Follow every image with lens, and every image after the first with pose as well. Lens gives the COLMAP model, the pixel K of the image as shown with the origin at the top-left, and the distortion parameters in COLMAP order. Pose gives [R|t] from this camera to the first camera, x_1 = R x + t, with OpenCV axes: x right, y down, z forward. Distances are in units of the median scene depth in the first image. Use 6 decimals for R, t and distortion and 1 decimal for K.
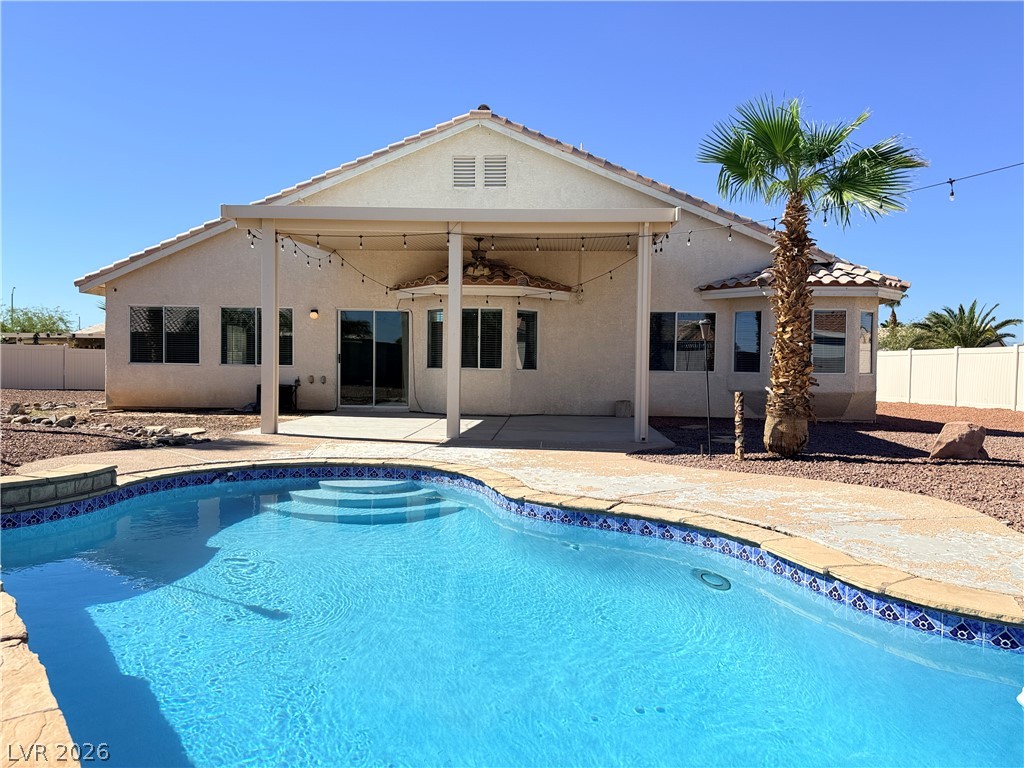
lens RADIAL K [[706.1, 0, 511.5], [0, 706.1, 384.9], [0, 0, 1]] dist [0.032236, -0.031201]
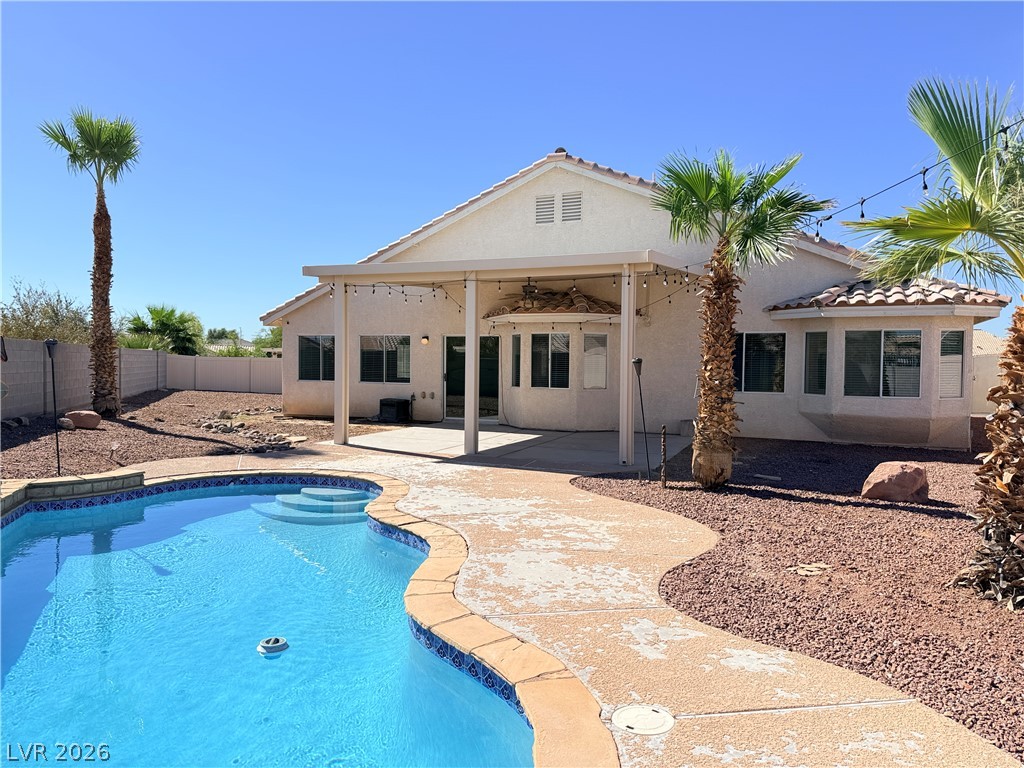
lens RADIAL K [[706.1, 0, 517.2], [0, 706.1, 380.4], [0, 0, 1]] dist [0.032236, -0.031201]
pose [[0.939417, 0.004641, -0.342746, 0.299409], [-0.005558, 0.999983, -0.001693, -0.034662], [0.342733, 0.003496, 0.939426, -0.057893]]
